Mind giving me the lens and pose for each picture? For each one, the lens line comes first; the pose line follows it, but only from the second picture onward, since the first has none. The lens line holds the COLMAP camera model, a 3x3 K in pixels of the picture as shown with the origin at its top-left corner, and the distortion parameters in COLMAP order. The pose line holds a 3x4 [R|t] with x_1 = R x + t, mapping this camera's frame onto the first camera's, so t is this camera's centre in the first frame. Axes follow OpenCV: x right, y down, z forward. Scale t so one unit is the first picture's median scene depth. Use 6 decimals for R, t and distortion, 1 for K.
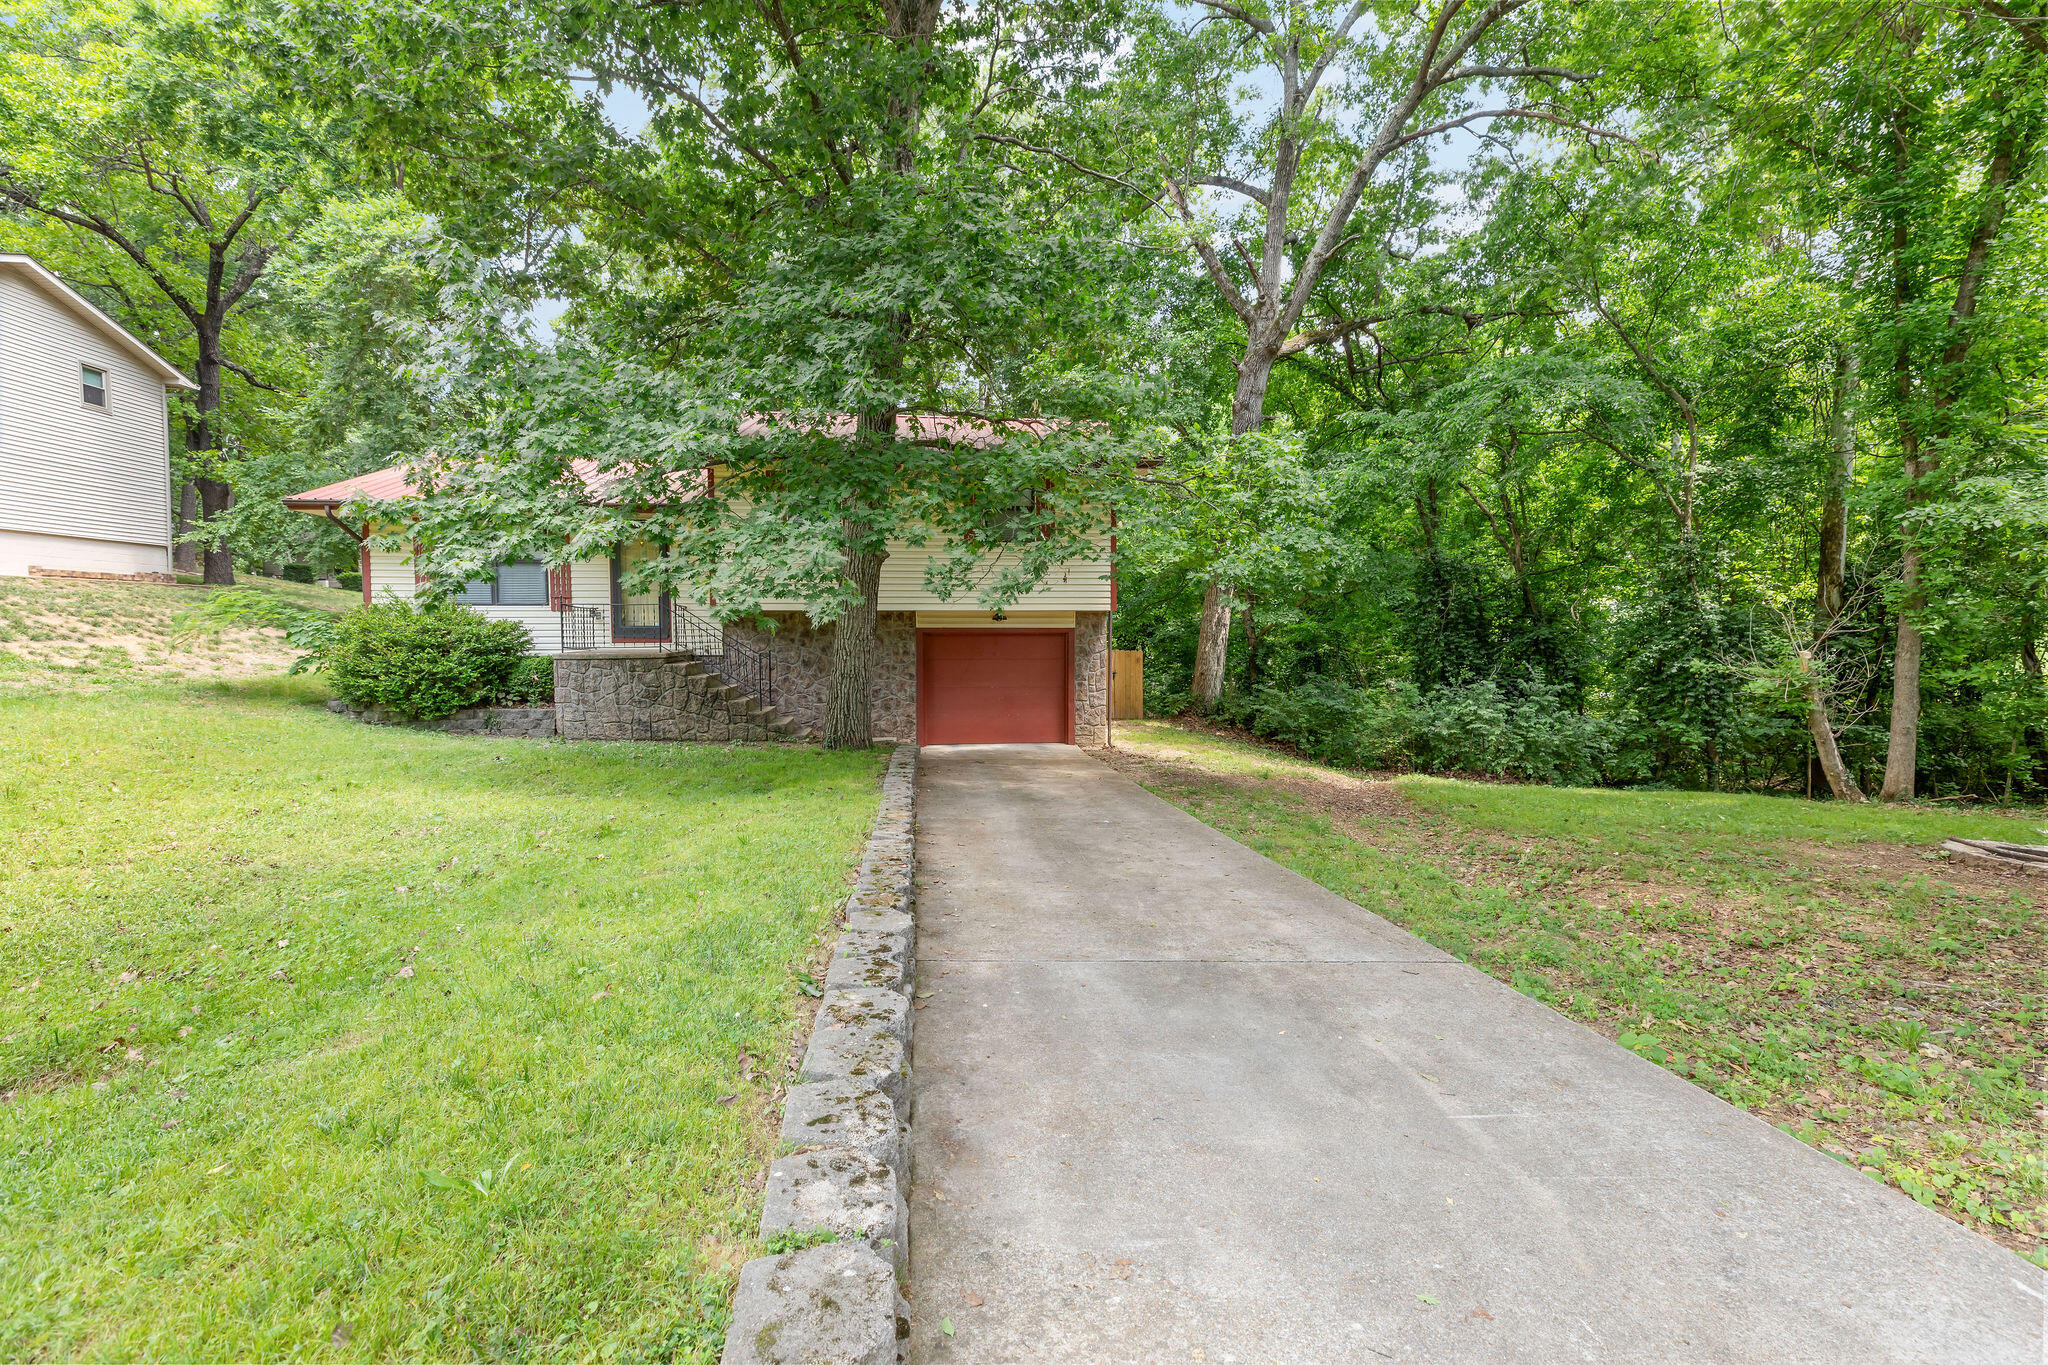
lens RADIAL K [[982.1, 0, 1046.1], [0, 982.1, 682.6], [0, 0, 1]] dist [0.001280, -0.000147]
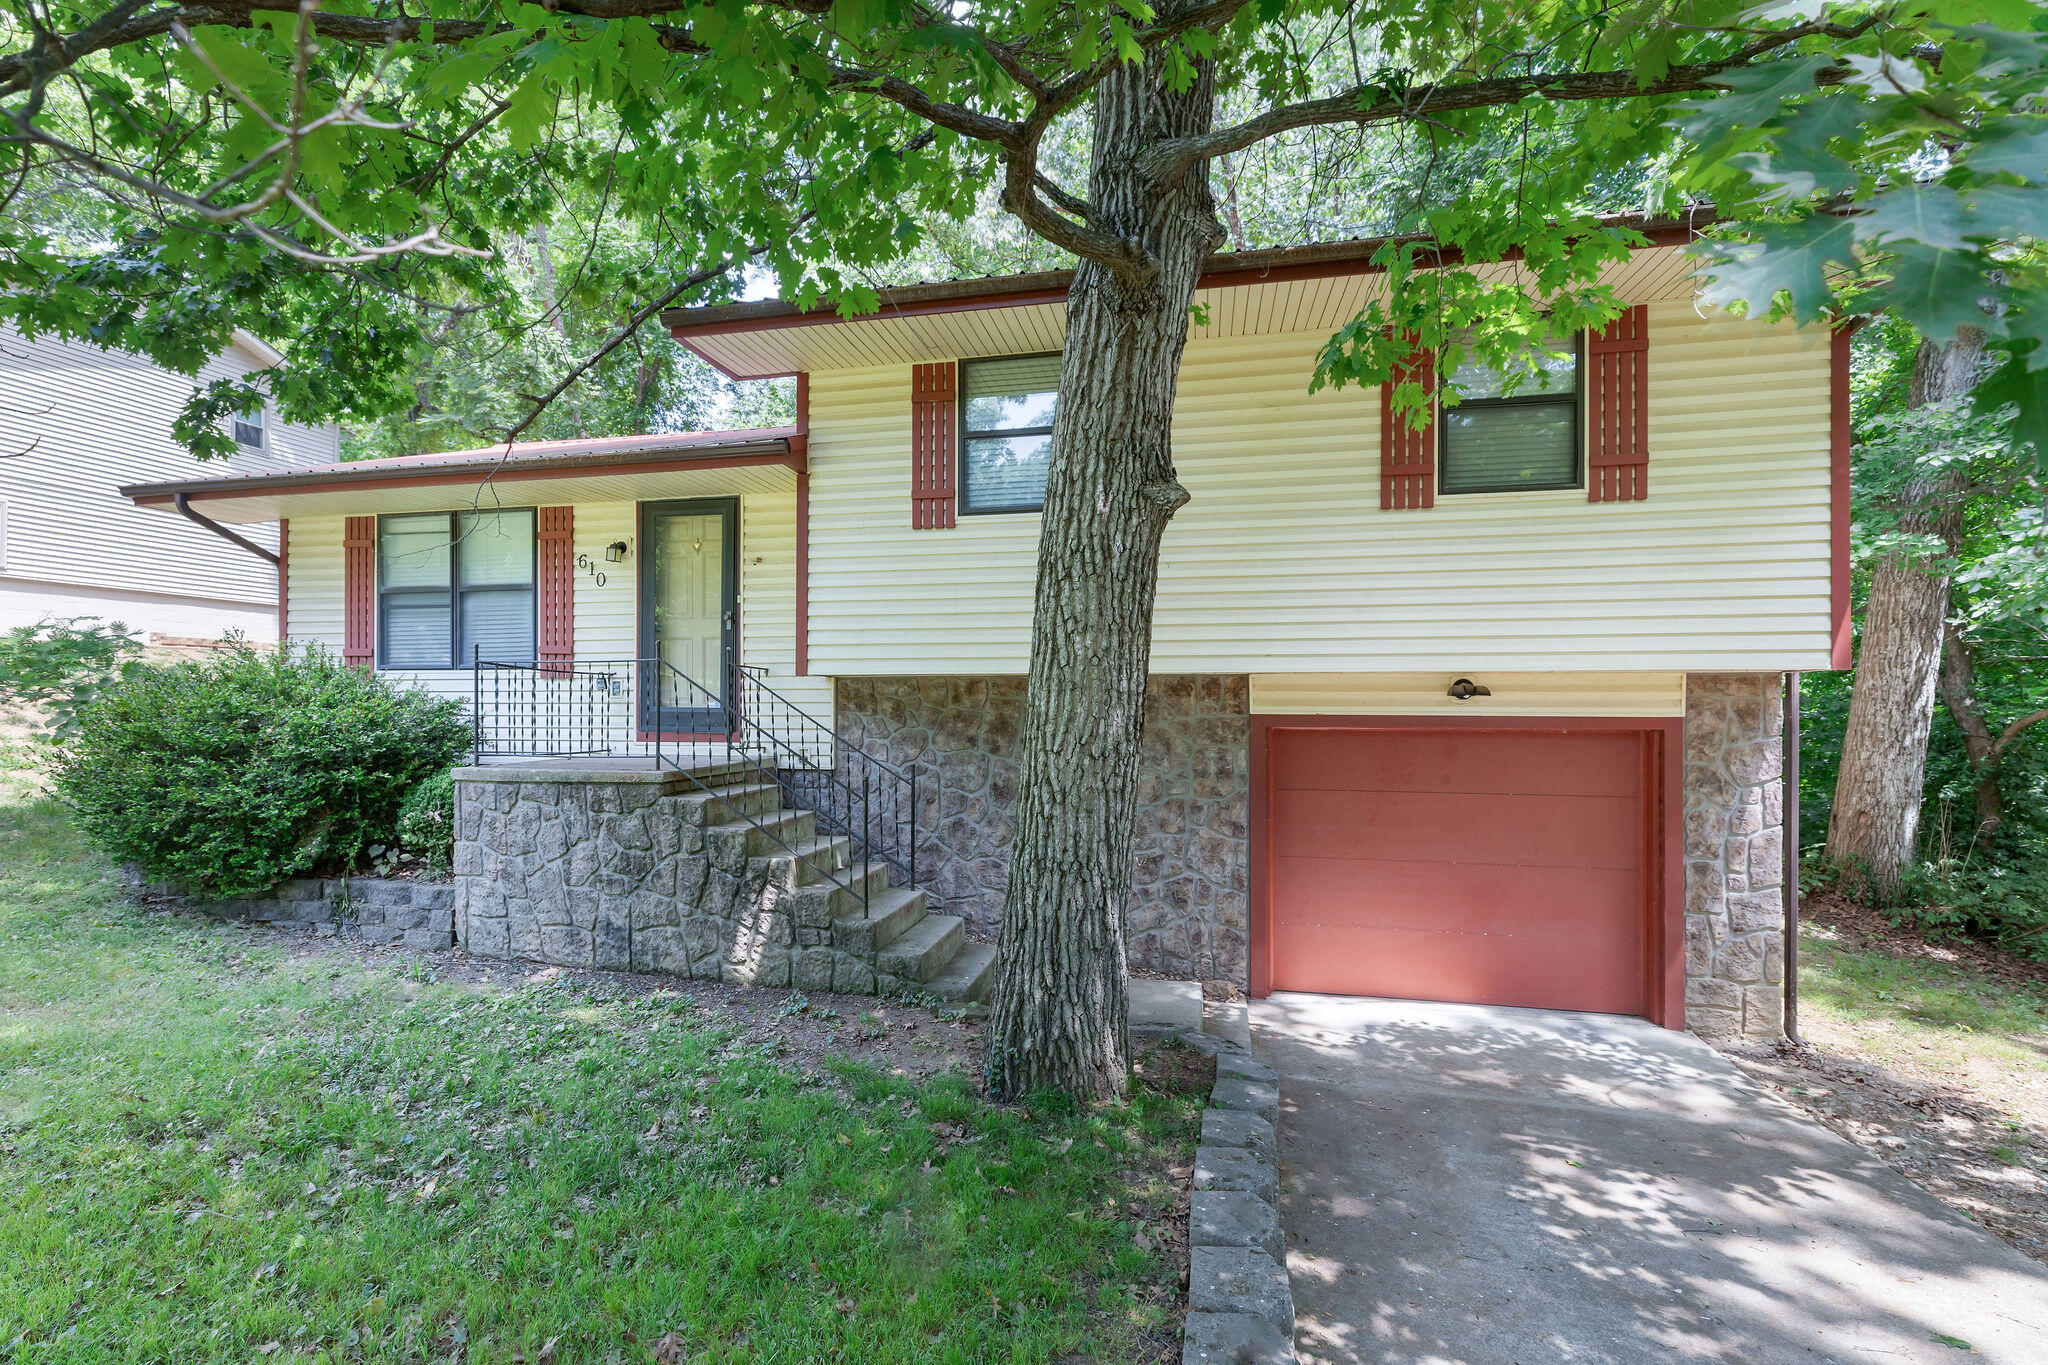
lens RADIAL K [[943.8, 0, 988.0], [0, 943.8, 700.3], [0, 0, 1]] dist [0.000726, 0.000014]
pose [[0.934819, 0.001293, -0.355122, -0.111225], [-0.023552, 0.998017, -0.058366, -0.042437], [0.354342, 0.062925, 0.932996, 0.692254]]
